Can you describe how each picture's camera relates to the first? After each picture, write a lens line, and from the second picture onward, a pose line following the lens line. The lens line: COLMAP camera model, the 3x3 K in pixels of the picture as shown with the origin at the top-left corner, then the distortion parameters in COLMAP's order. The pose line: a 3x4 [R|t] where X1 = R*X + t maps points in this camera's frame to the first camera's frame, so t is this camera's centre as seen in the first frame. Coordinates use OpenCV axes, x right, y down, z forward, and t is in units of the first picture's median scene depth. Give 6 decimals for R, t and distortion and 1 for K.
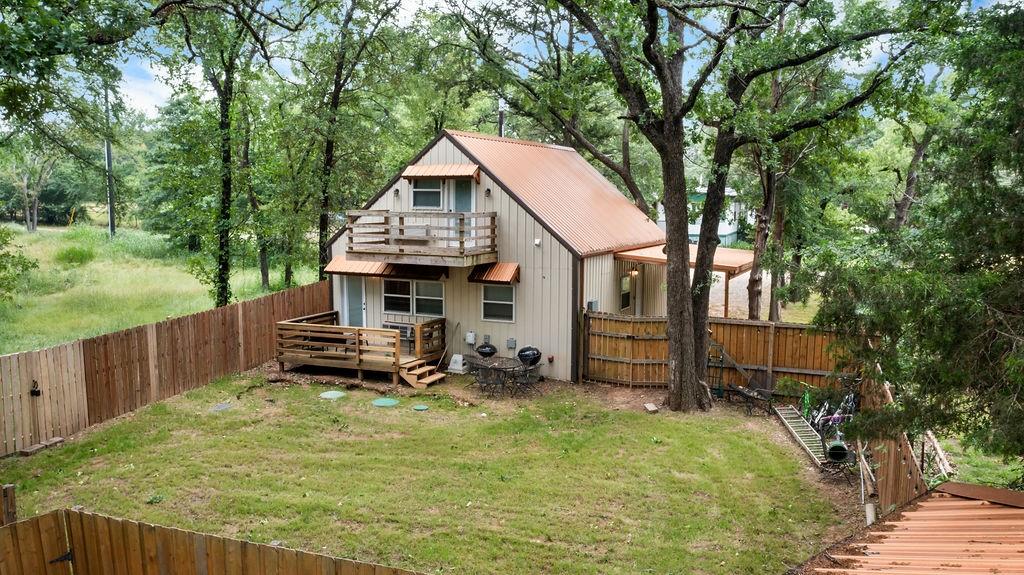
lens RADIAL K [[815.3, 0, 509.2], [0, 815.3, 290.9], [0, 0, 1]] dist [-0.019305, -0.002062]
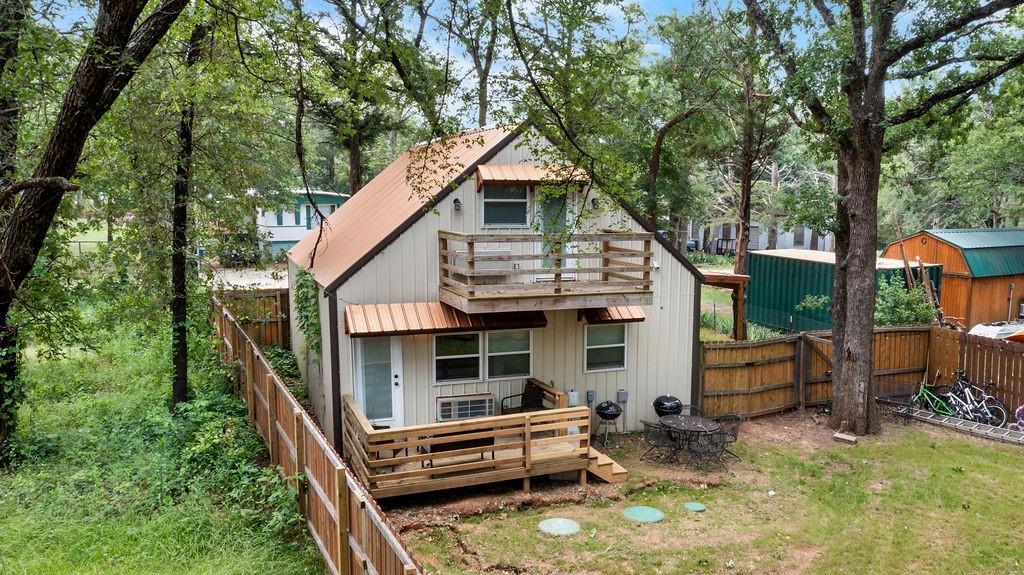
lens RADIAL K [[815.3, 0, 509.2], [0, 815.3, 290.9], [0, 0, 1]] dist [-0.019305, -0.002062]
pose [[0.706824, -0.090535, 0.701572, -0.601396], [0.083205, 0.995532, 0.044642, -0.078179], [-0.702479, 0.026820, 0.711199, 0.506731]]
